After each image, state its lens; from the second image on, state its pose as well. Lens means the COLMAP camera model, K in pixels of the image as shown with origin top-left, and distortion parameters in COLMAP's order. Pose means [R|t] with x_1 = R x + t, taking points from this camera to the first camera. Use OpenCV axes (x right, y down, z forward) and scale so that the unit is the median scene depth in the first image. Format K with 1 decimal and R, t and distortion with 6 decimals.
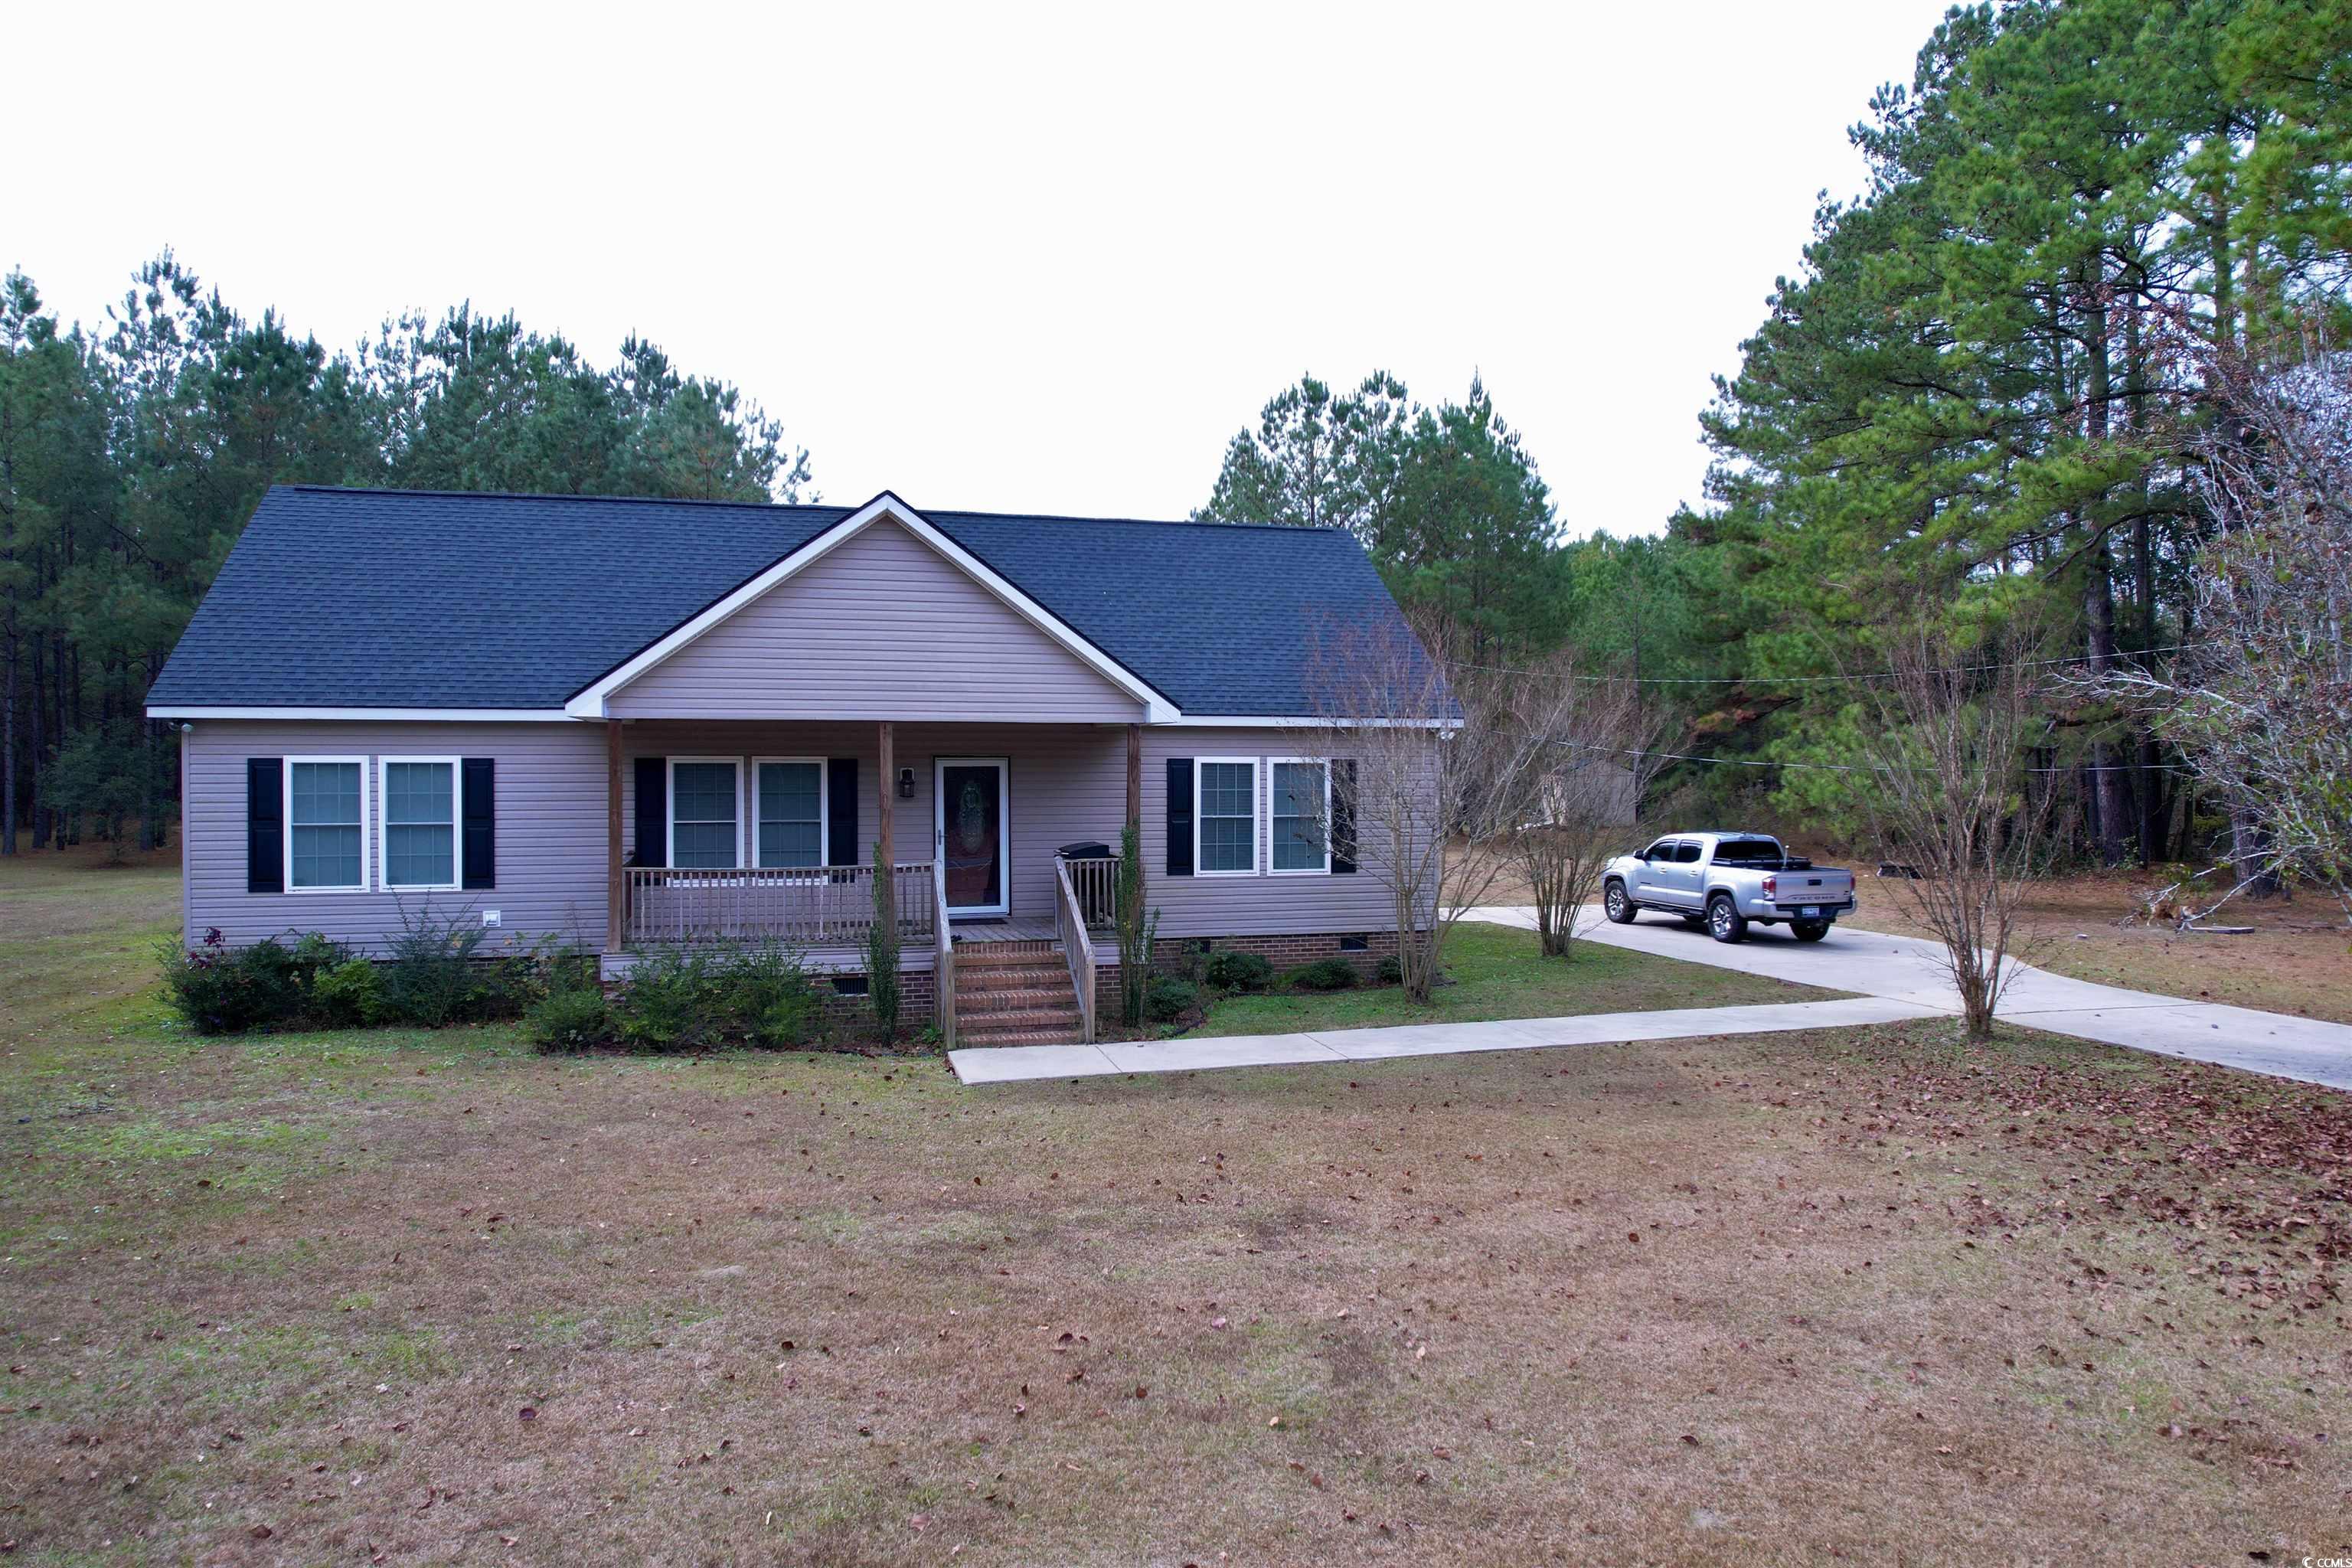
lens RADIAL K [[1500.3, 0, 1173.2], [0, 1500.3, 765.4], [0, 0, 1]] dist [-0.060651, 0.049720]
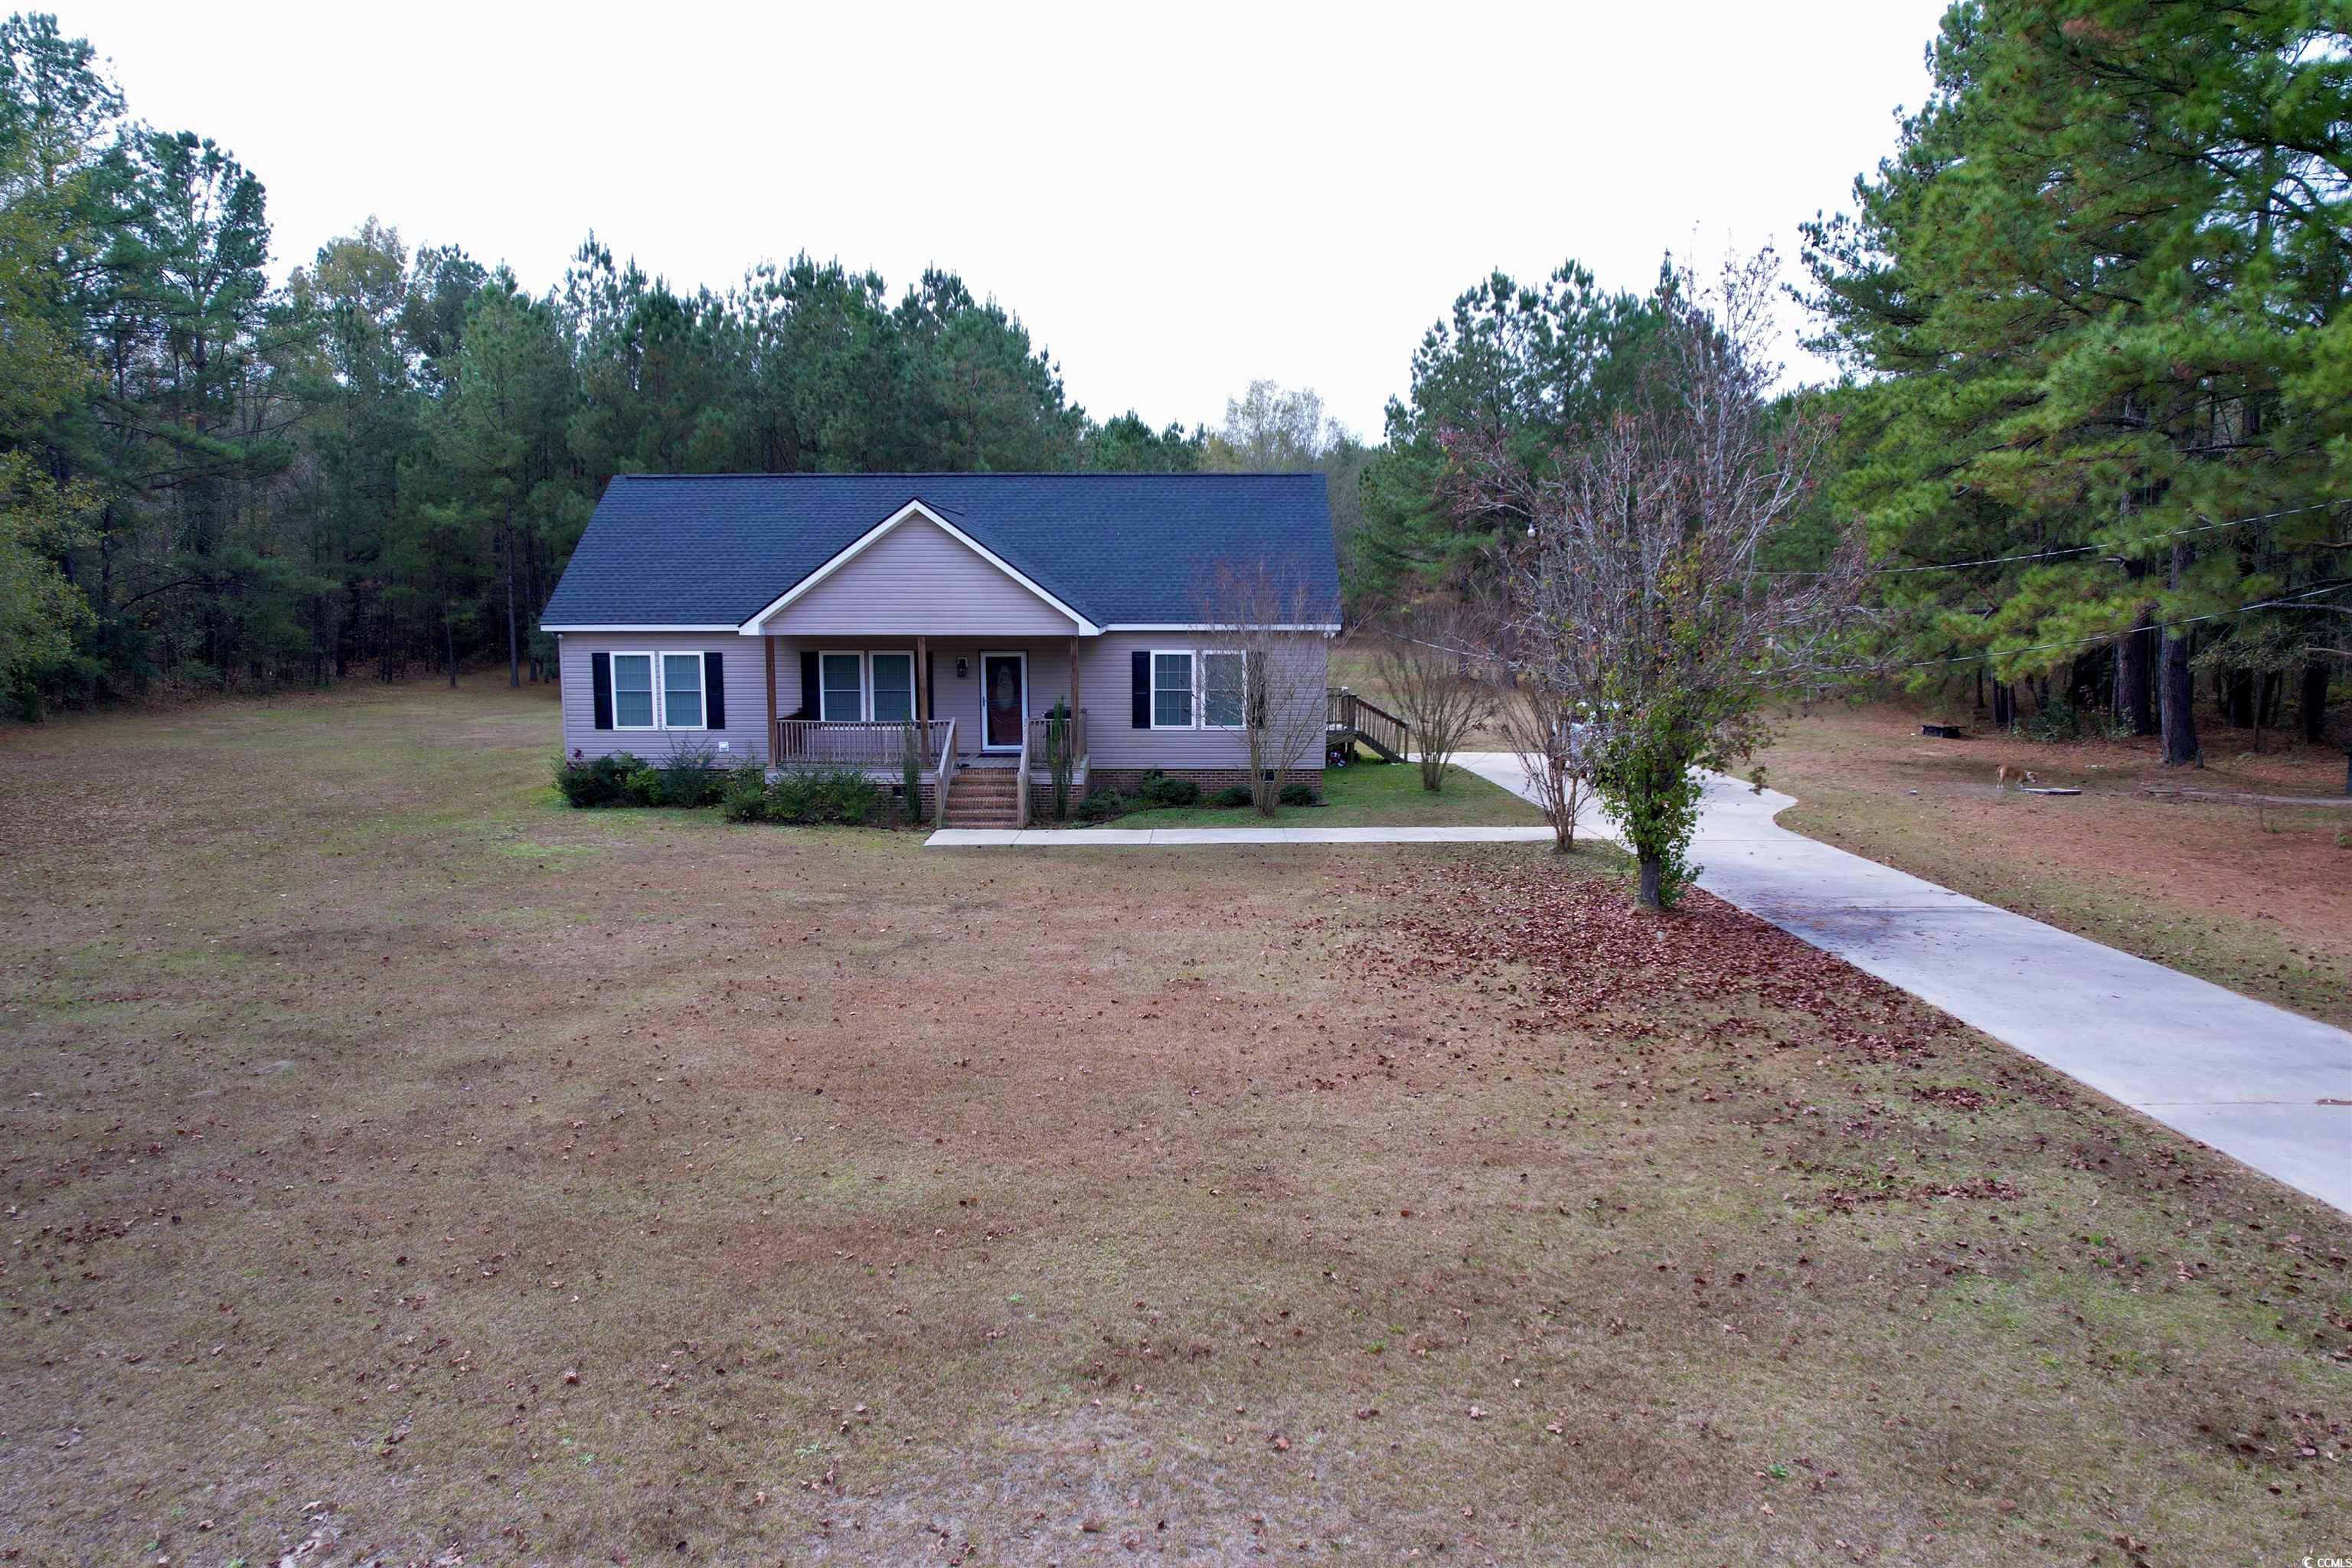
lens RADIAL K [[1500.3, 0, 1175.8], [0, 1500.3, 770.5], [0, 0, 1]] dist [-0.060651, 0.049720]
pose [[0.964933, 0.030591, -0.260706, 0.478167], [0.000869, 0.992808, 0.119712, -0.072526], [0.262493, -0.115741, 0.957967, -0.497737]]
